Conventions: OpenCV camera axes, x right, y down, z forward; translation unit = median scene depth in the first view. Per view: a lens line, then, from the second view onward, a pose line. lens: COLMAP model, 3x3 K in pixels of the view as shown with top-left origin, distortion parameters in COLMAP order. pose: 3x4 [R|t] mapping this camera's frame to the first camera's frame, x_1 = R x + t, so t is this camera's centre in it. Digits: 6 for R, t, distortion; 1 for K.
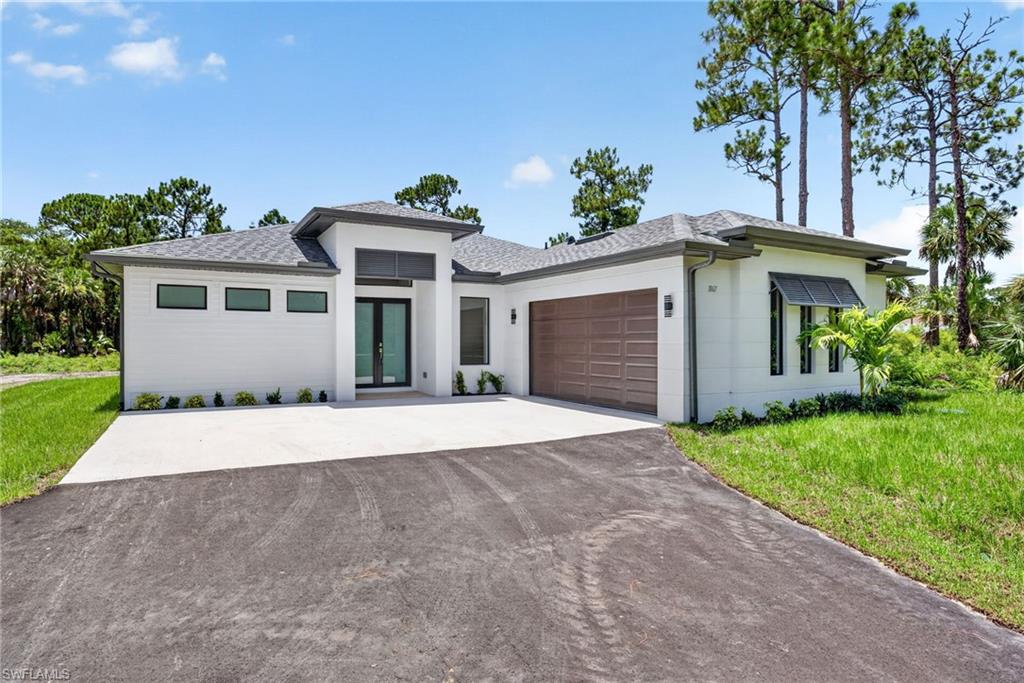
lens RADIAL K [[526.2, 0, 507.6], [0, 526.2, 338.9], [0, 0, 1]] dist [-0.016180, 0.000729]
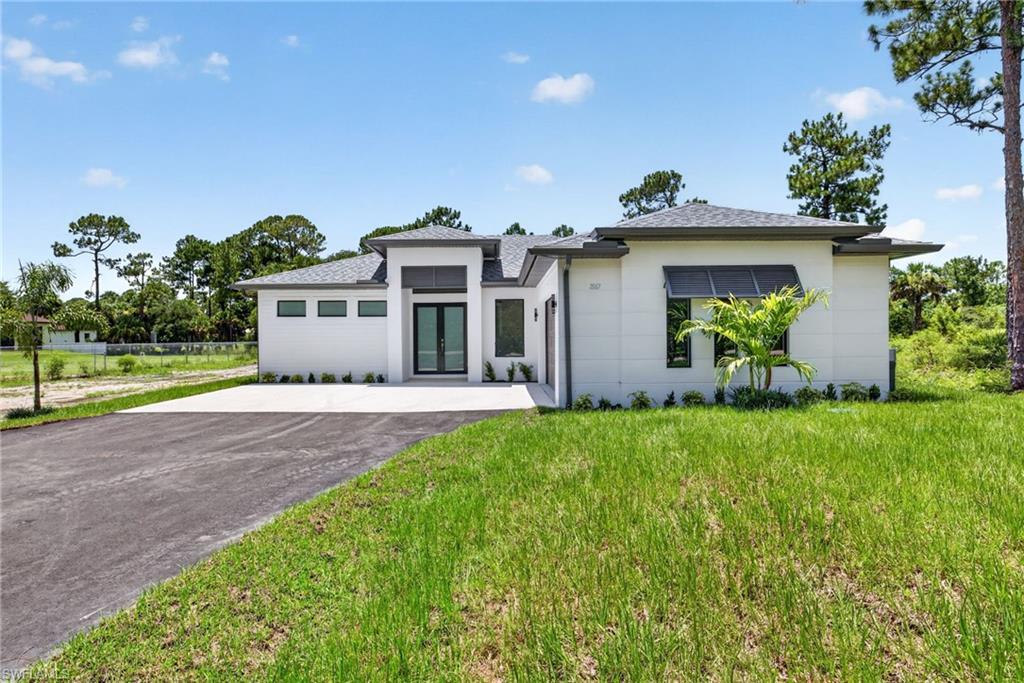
lens RADIAL K [[504.7, 0, 505.8], [0, 504.7, 345.0], [0, 0, 1]] dist [0.005595, 0.000347]
pose [[0.892676, -0.000383, -0.450699, 0.474107], [0.008739, 0.999826, 0.016460, 0.004748], [0.450614, -0.018632, 0.892524, -0.011308]]
